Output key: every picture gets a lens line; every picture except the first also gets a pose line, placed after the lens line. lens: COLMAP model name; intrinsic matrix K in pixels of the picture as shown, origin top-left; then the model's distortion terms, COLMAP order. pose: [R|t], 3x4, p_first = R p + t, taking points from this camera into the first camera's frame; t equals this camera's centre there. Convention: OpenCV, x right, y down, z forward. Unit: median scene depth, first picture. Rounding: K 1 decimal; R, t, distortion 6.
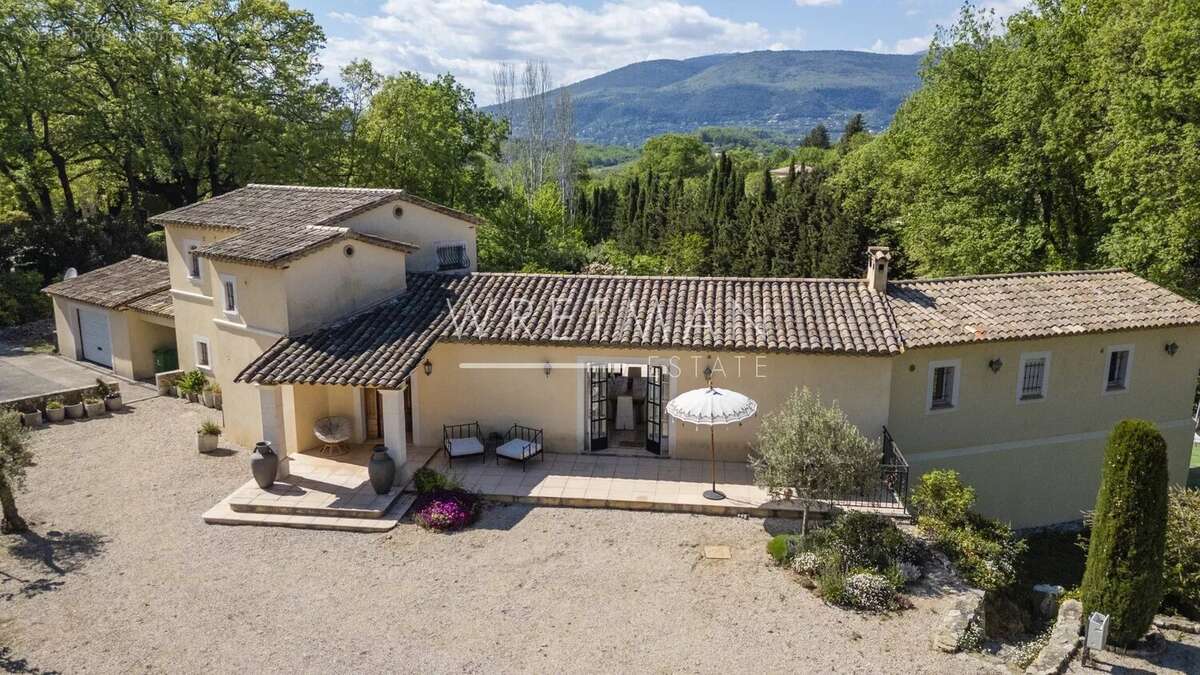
lens RADIAL K [[853.4, 0, 604.0], [0, 853.4, 342.9], [0, 0, 1]] dist [0.082899, -0.072378]
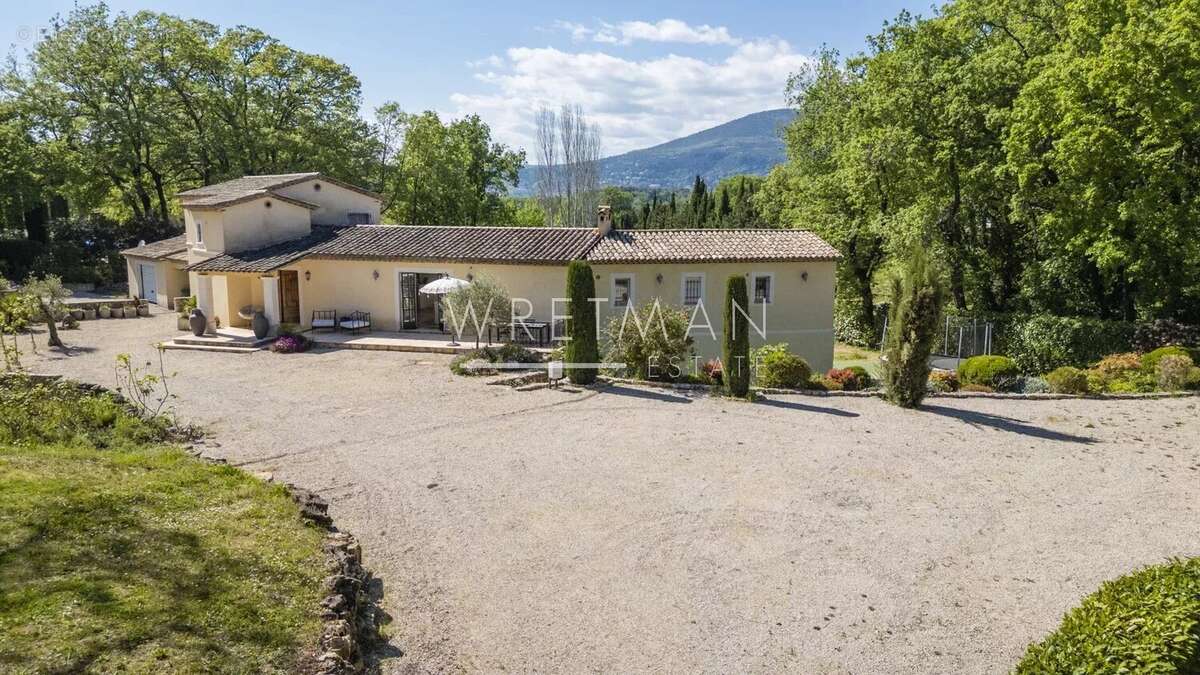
lens RADIAL K [[853.4, 0, 604.0], [0, 853.4, 342.9], [0, 0, 1]] dist [0.082899, -0.072378]
pose [[0.990623, 0.022309, -0.134788, 0.486862], [-0.029749, 0.998128, -0.053440, 0.194199], [0.133344, 0.056949, 0.989432, -0.442435]]
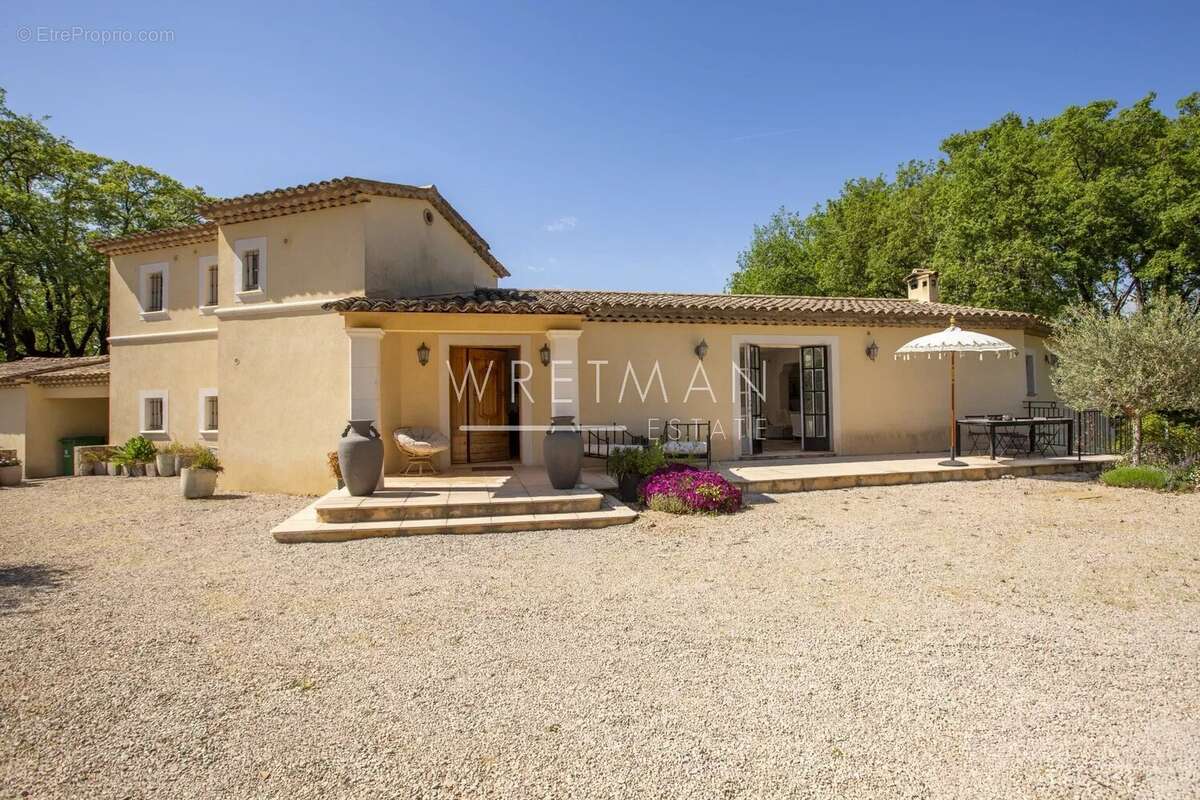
lens RADIAL K [[597.5, 0, 599.9], [0, 597.5, 395.9], [0, 0, 1]] dist [-0.059321, 0.043411]
pose [[0.945009, -0.008440, 0.326935, -0.289159], [0.081999, 0.973850, -0.211880, 0.157412], [-0.316598, 0.227037, 0.920989, 0.435062]]
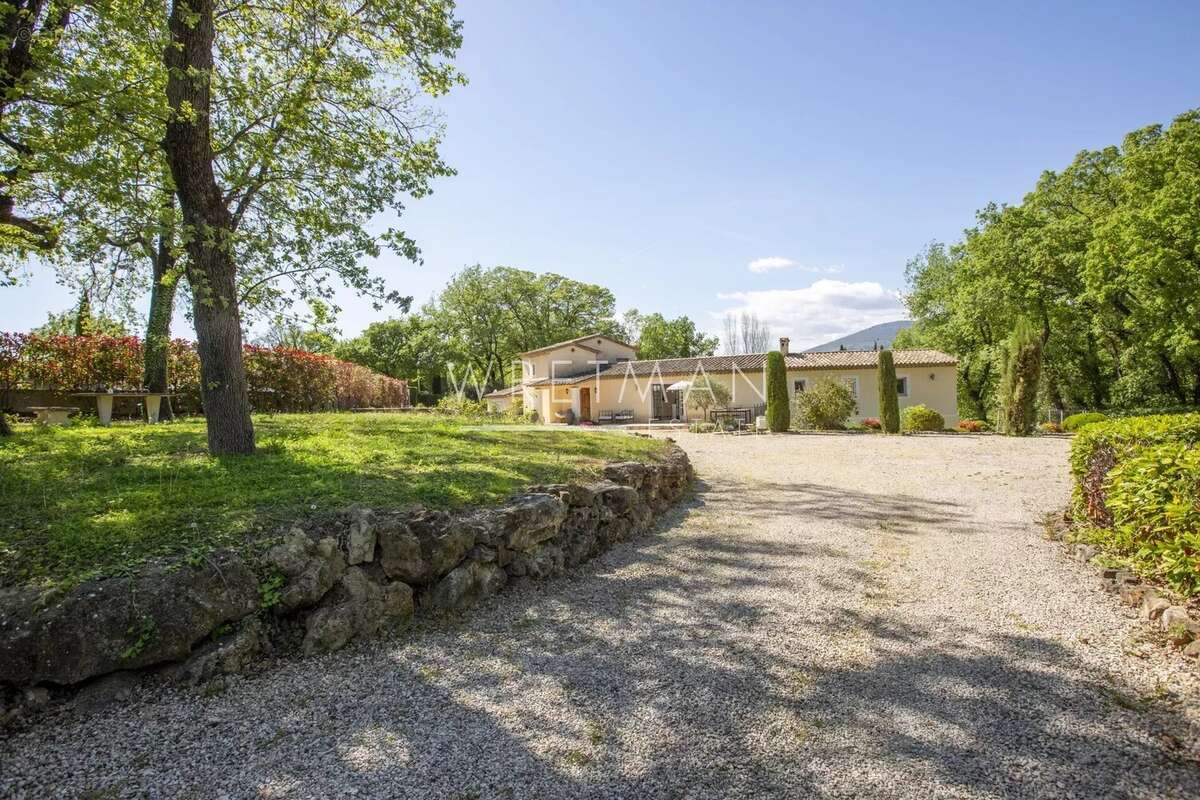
lens RADIAL K [[597.5, 0, 599.9], [0, 597.5, 395.9], [0, 0, 1]] dist [-0.059321, 0.043411]
pose [[0.916004, -0.031320, -0.399944, 0.459644], [-0.054394, 0.978044, -0.201172, 0.355242], [0.397464, 0.206029, 0.894189, -0.529650]]
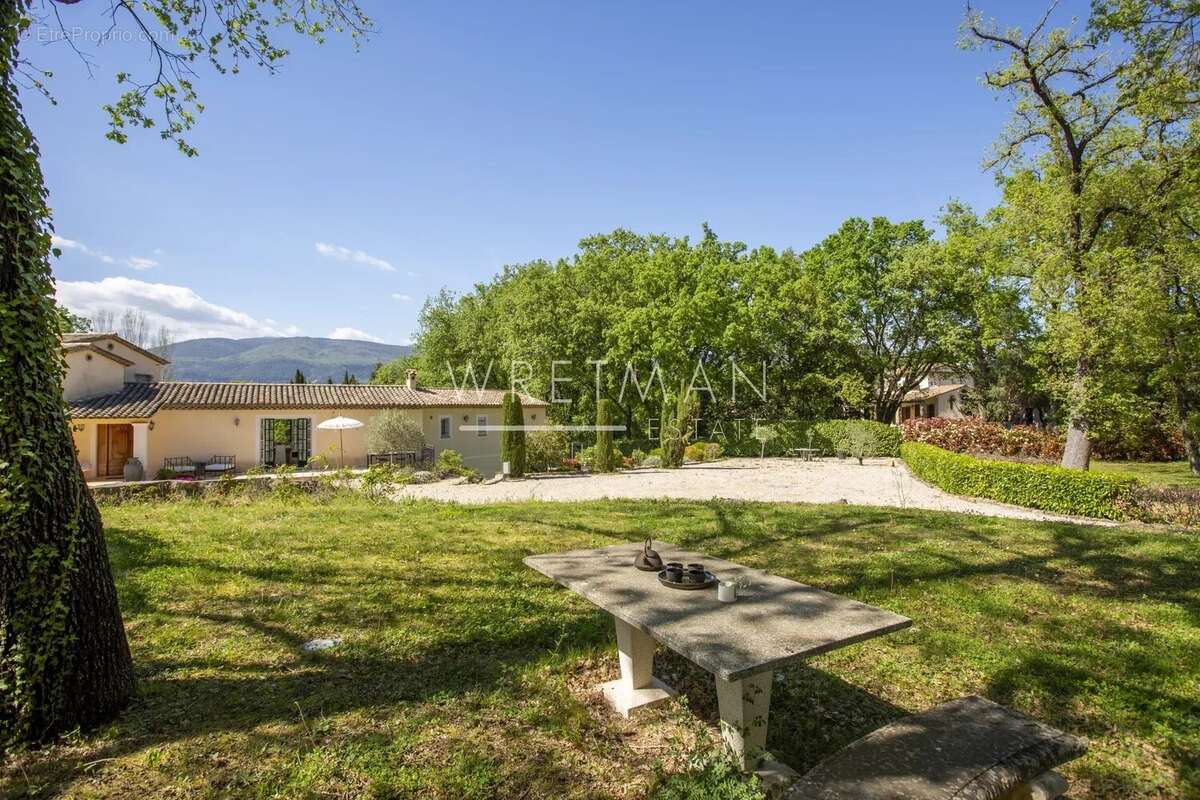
lens RADIAL K [[597.5, 0, 599.9], [0, 597.5, 395.9], [0, 0, 1]] dist [-0.059321, 0.043411]
pose [[0.802264, 0.007457, 0.596923, -0.161605], [0.132507, 0.972754, -0.190242, 0.264456], [-0.582077, 0.231721, 0.779417, -0.352328]]
